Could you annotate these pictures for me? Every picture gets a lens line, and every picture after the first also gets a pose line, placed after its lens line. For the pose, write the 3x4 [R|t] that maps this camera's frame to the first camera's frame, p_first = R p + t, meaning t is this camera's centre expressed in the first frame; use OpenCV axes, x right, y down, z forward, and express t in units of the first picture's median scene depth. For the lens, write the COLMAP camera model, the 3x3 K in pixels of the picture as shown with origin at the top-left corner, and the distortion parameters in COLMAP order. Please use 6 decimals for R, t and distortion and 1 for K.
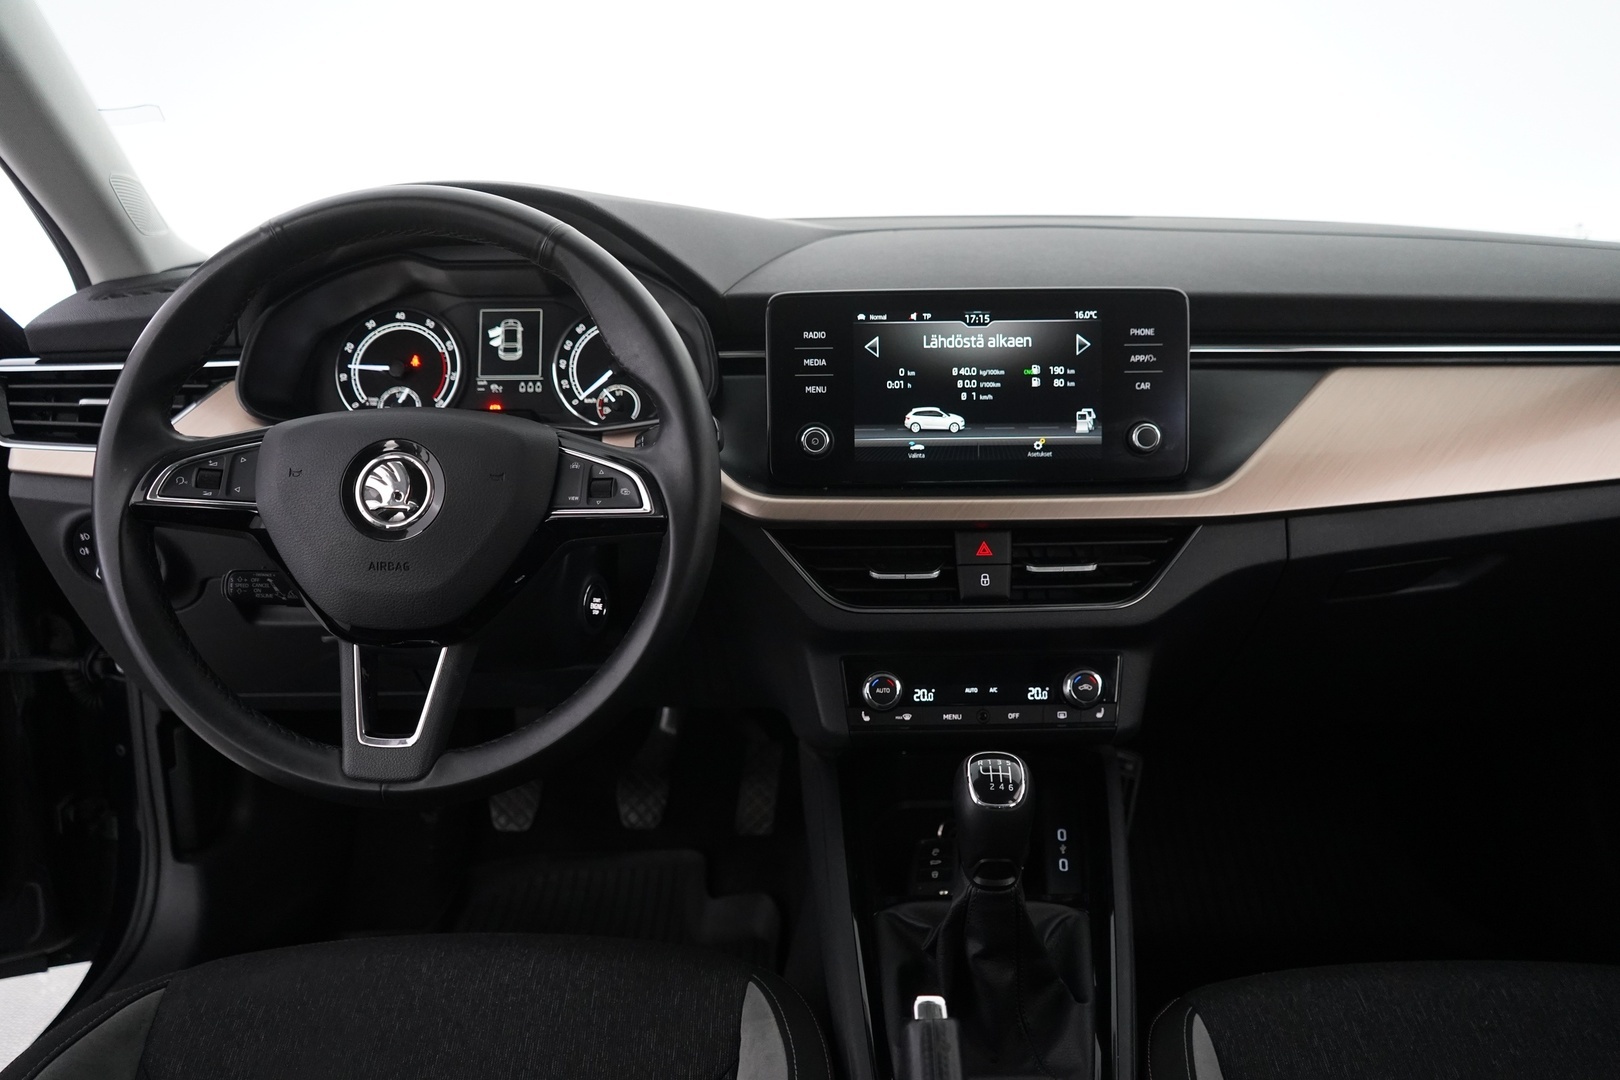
lens RADIAL K [[1304.6, 0, 814.9], [0, 1304.6, 529.0], [0, 0, 1]] dist [-0.016335, 0.023001]
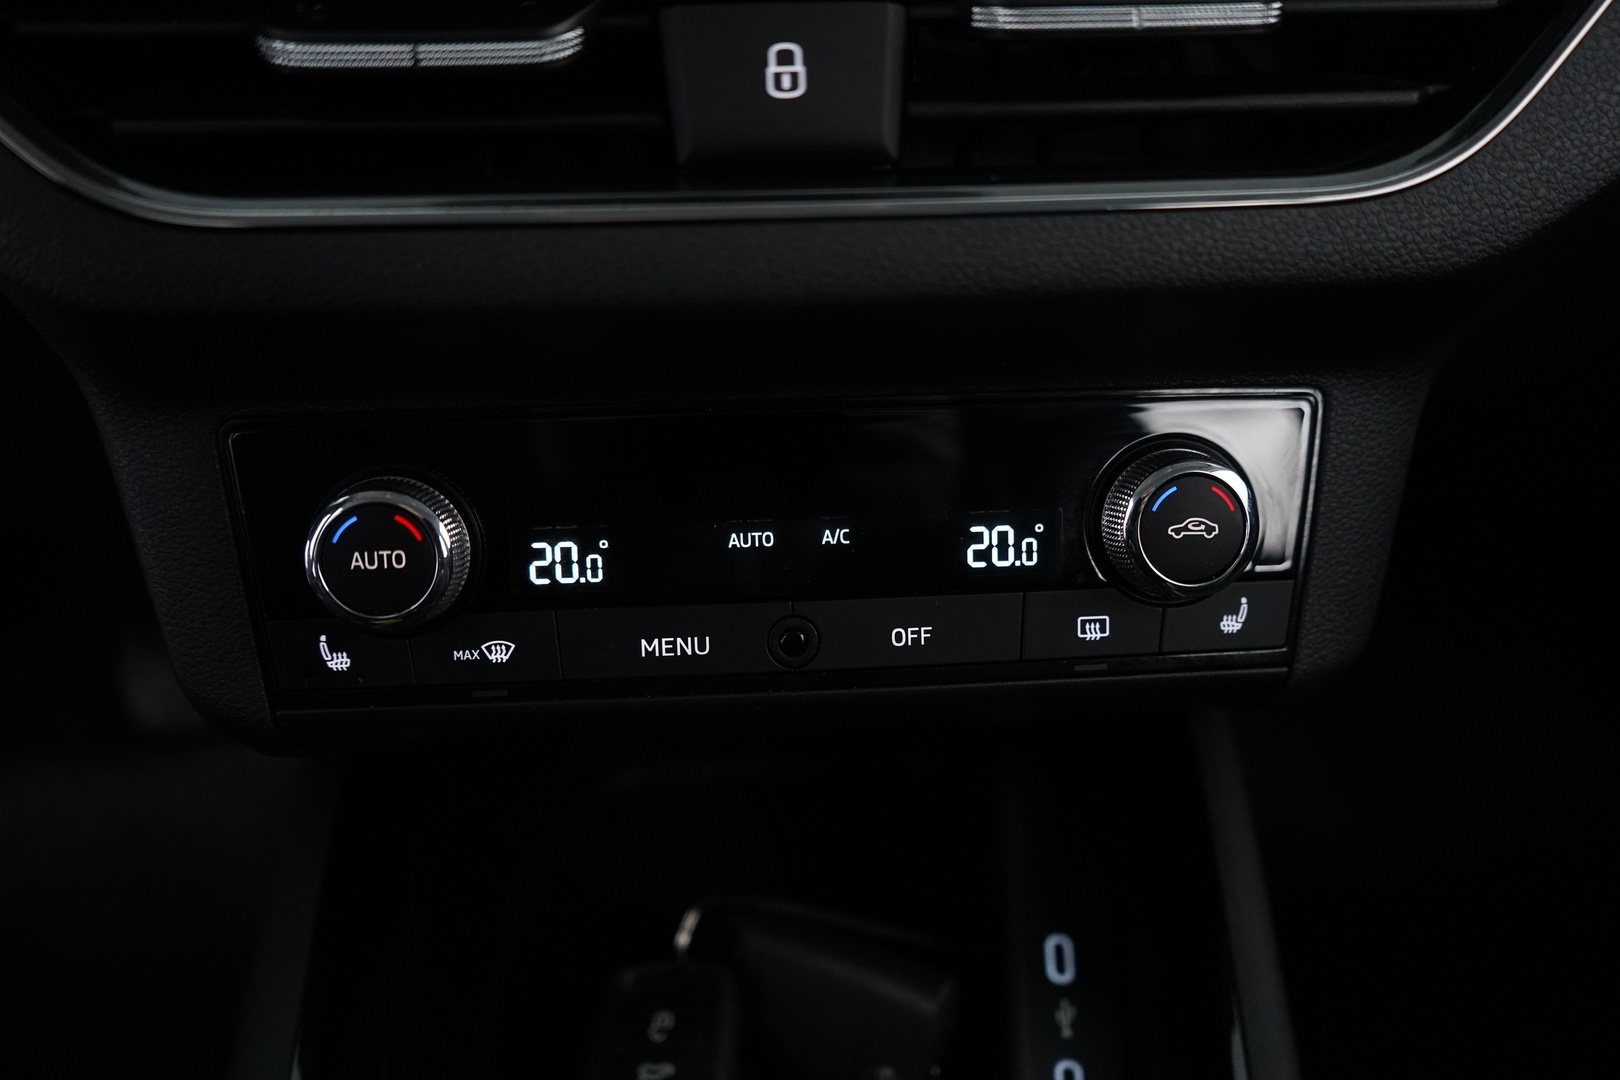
lens RADIAL K [[1304.6, 0, 807.1], [0, 1304.6, 512.9], [0, 0, 1]] dist [-0.016335, 0.023001]
pose [[0.997586, -0.022634, 0.065644, 0.114610], [0.008073, 0.976776, 0.214113, 0.063006], [-0.068966, -0.213066, 0.974601, 0.748885]]
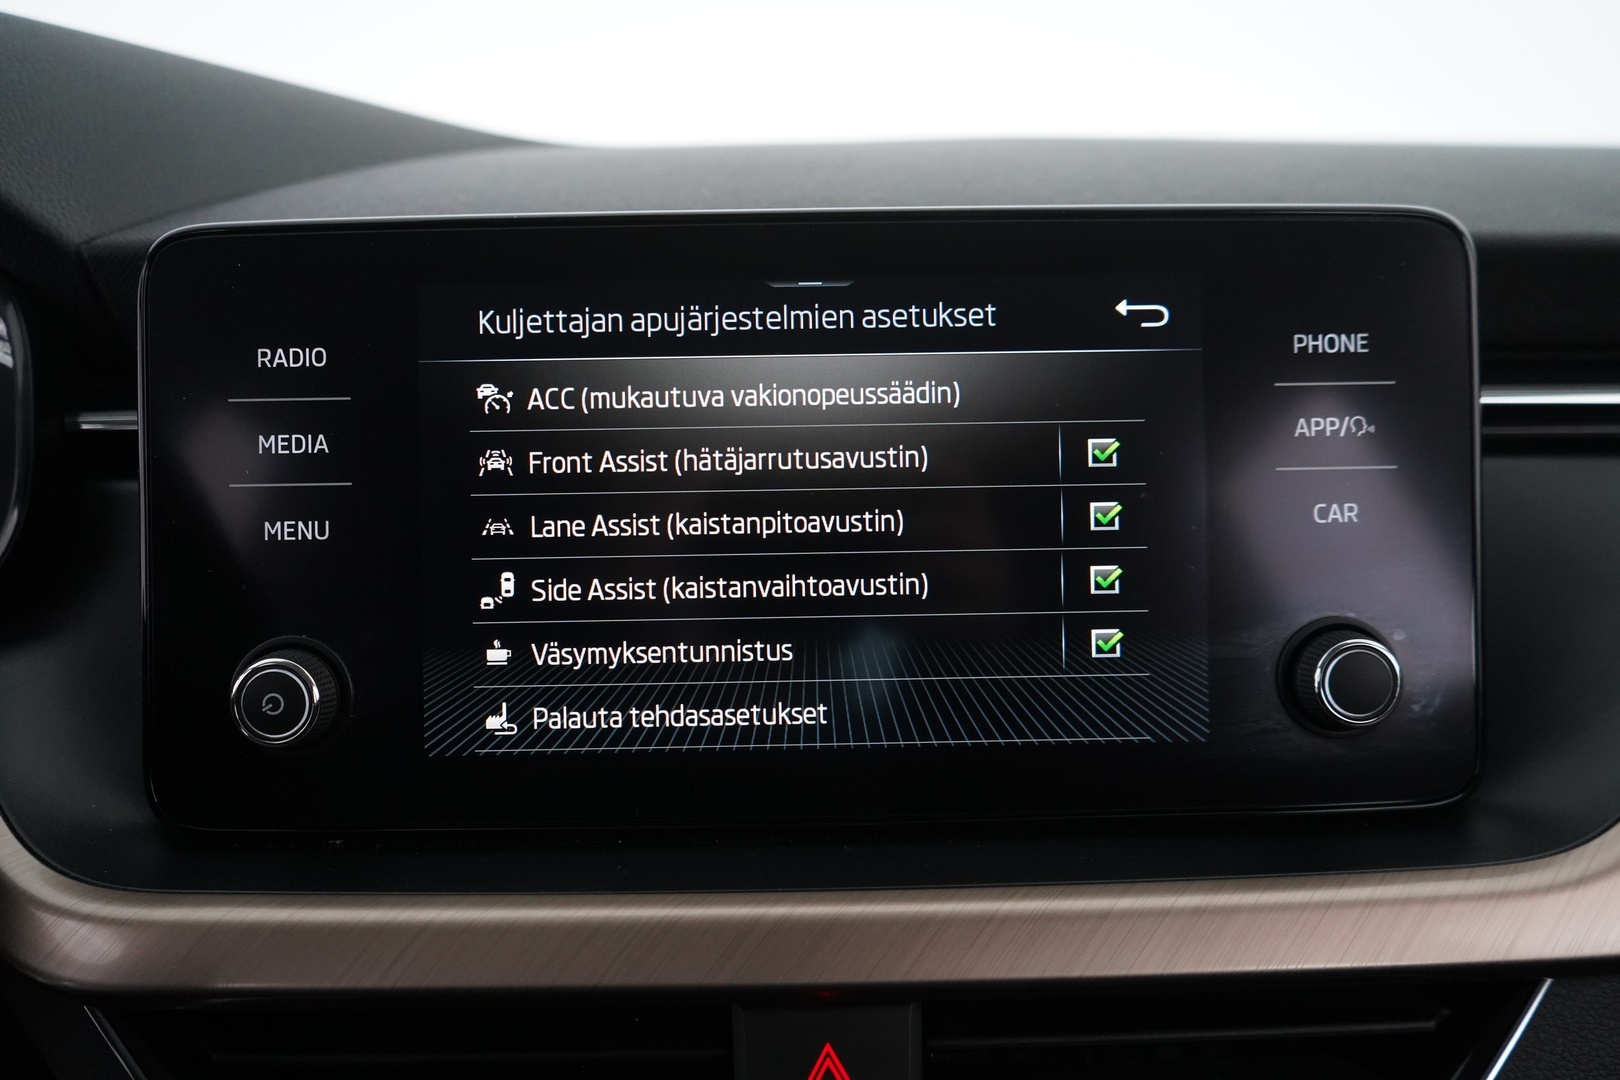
lens RADIAL K [[1304.6, 0, 808.4], [0, 1304.6, 525.2], [0, 0, 1]] dist [-0.016335, 0.023001]
pose [[0.999880, -0.006125, 0.014240, 0.118729], [0.006871, 0.998575, -0.052931, -0.090518], [-0.013896, 0.053022, 0.998497, 0.684057]]
